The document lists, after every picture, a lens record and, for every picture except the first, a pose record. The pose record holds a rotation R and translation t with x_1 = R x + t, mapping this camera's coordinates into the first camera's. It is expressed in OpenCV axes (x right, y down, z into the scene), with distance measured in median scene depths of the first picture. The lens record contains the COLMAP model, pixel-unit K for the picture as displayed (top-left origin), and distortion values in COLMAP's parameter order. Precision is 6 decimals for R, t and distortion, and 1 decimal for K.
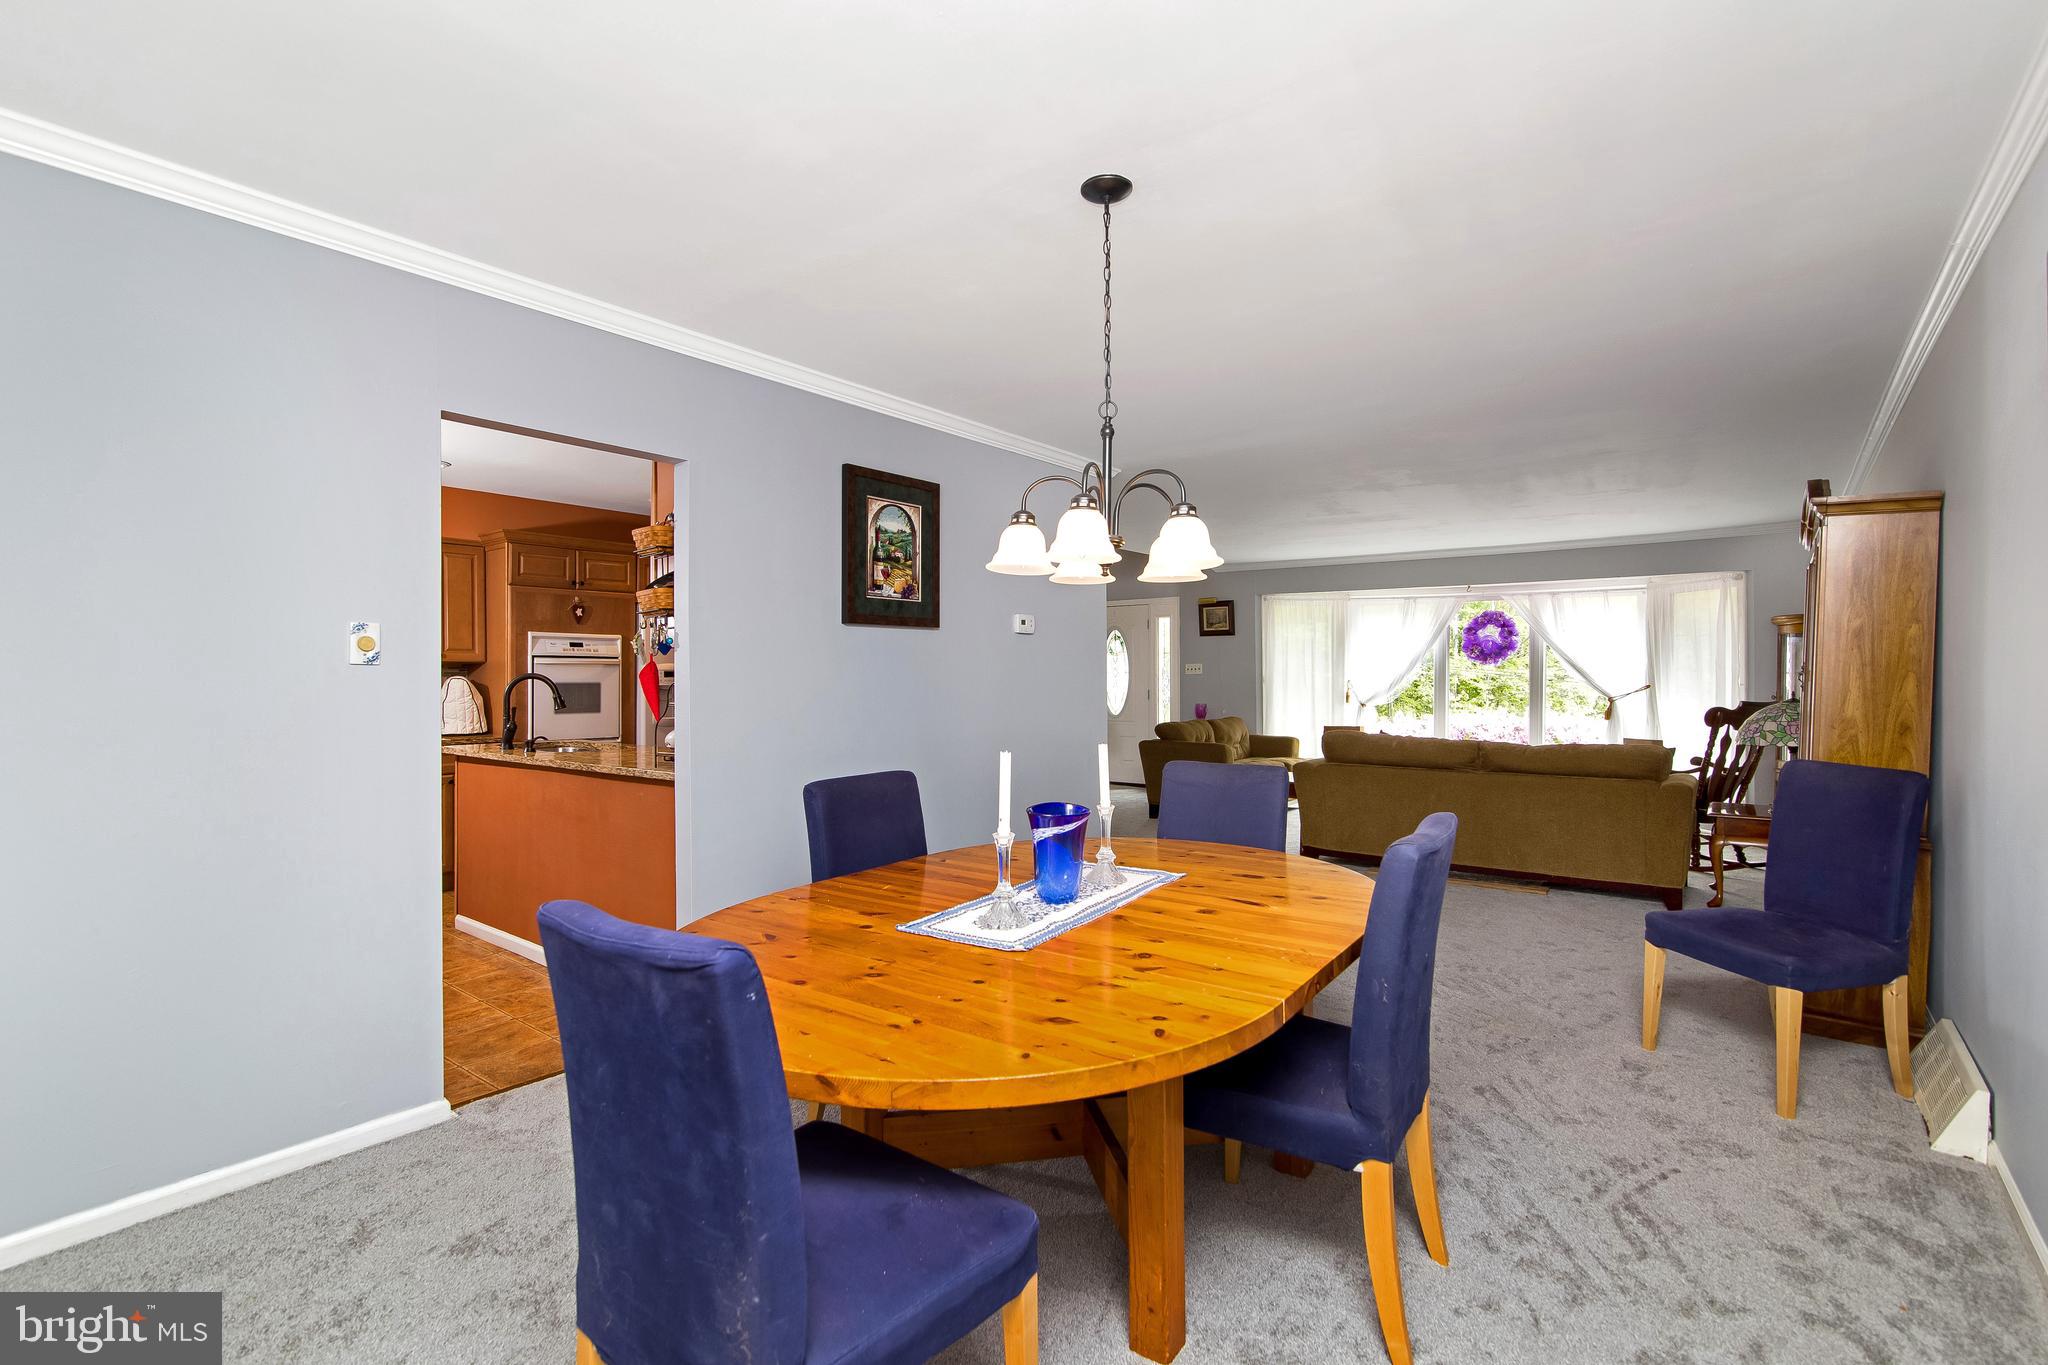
lens RADIAL K [[940.0, 0, 1033.8], [0, 940.0, 681.5], [0, 0, 1]] dist [0.000537, 0.000008]
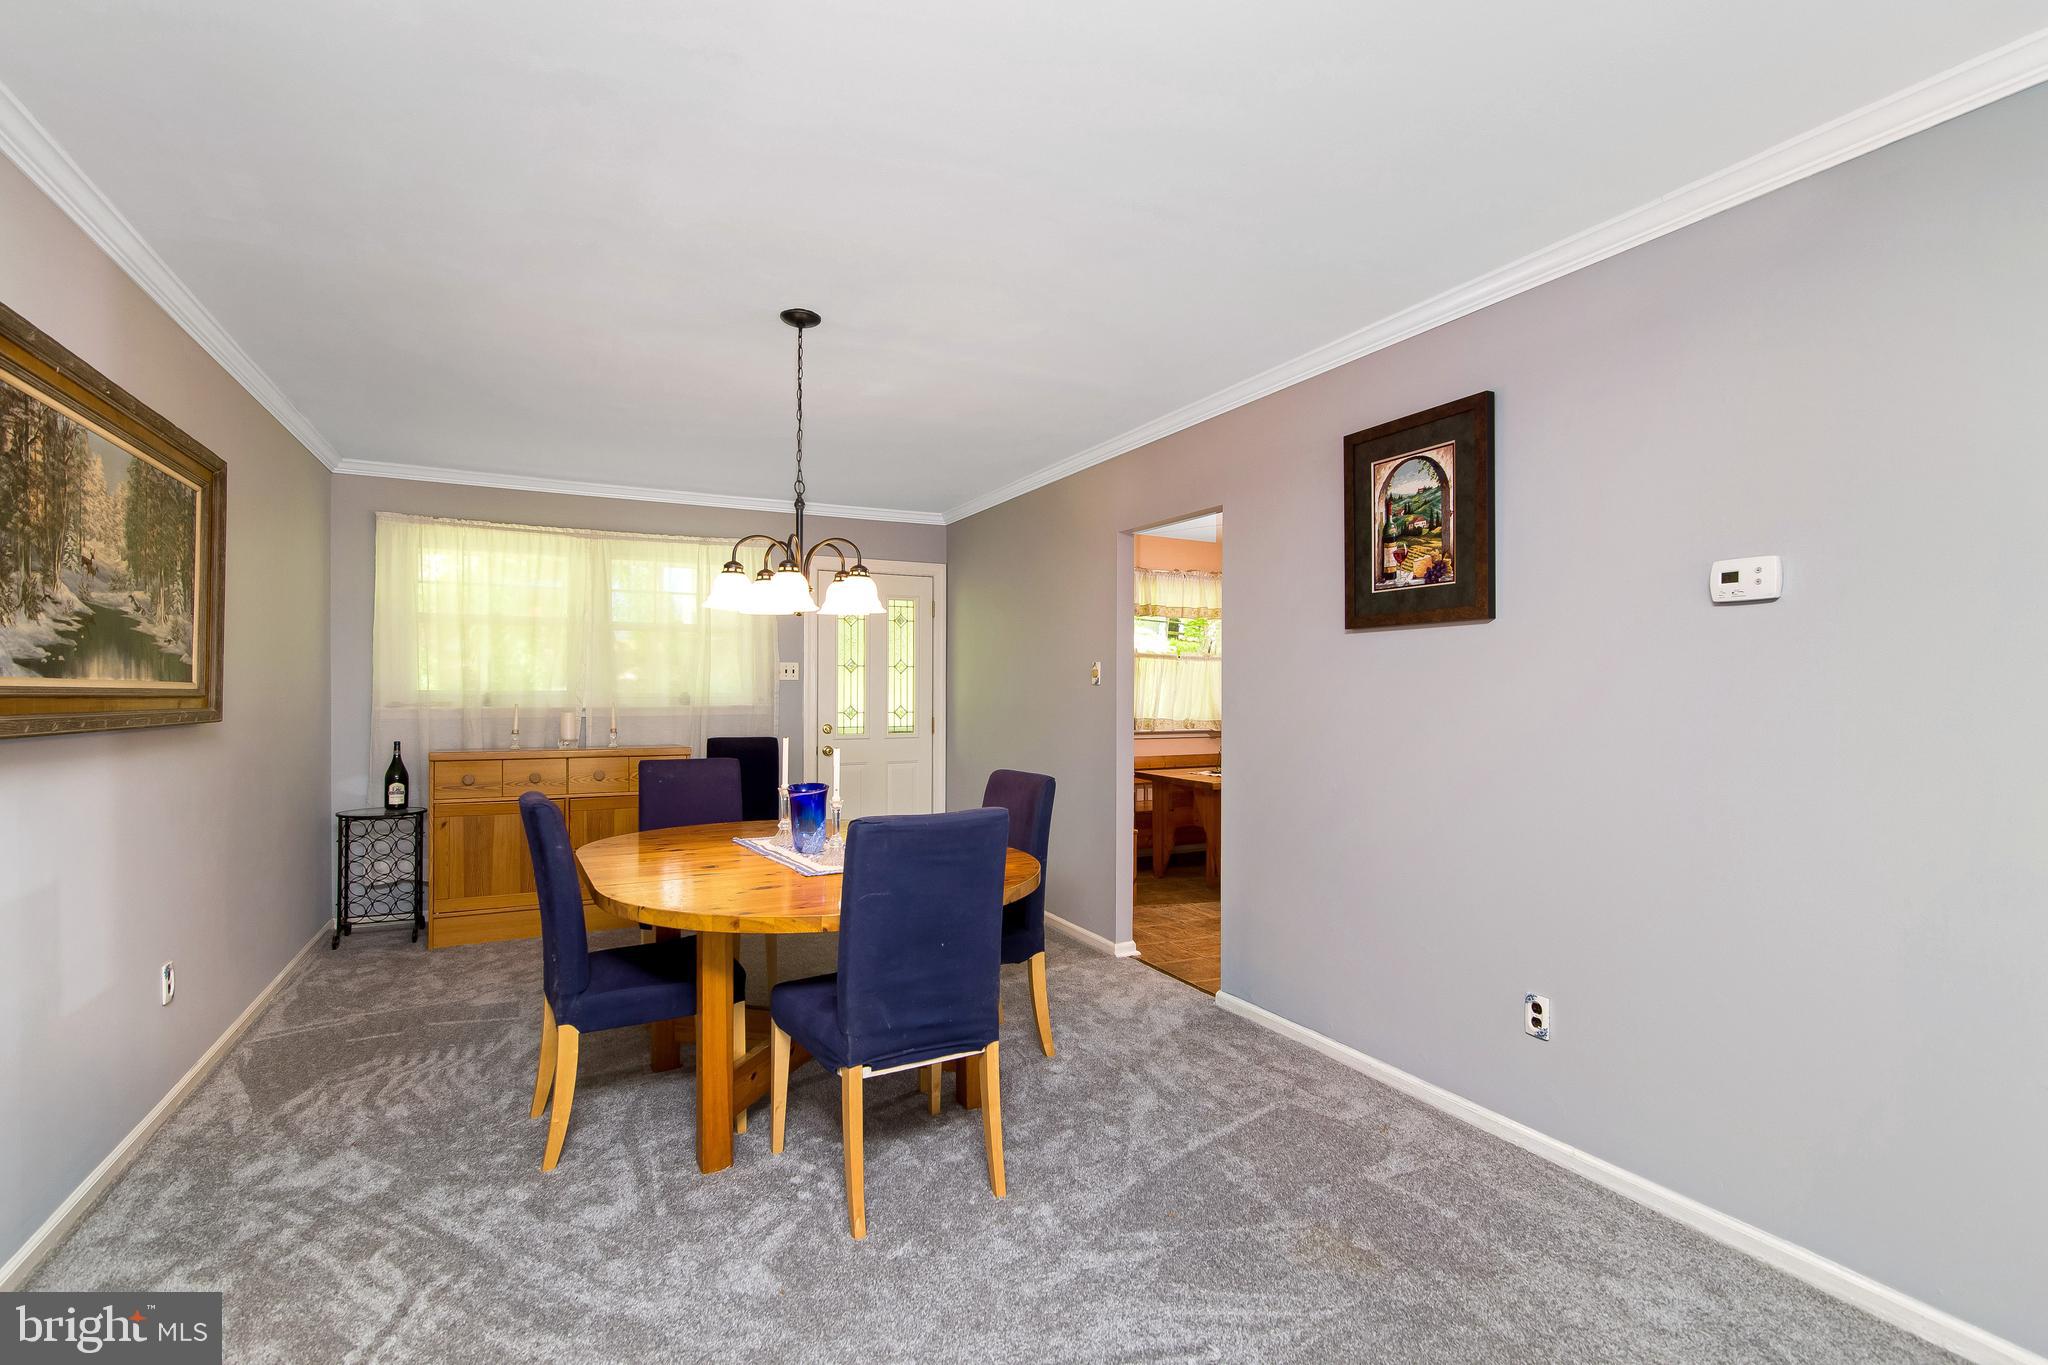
lens RADIAL K [[940.0, 0, 1033.8], [0, 940.0, 681.5], [0, 0, 1]] dist [0.000537, 0.000008]
pose [[-0.429853, -0.001600, -0.902898, 0.634359], [-0.007313, 0.999972, 0.001709, -0.014751], [0.902869, 0.007337, -0.429852, 1.057453]]
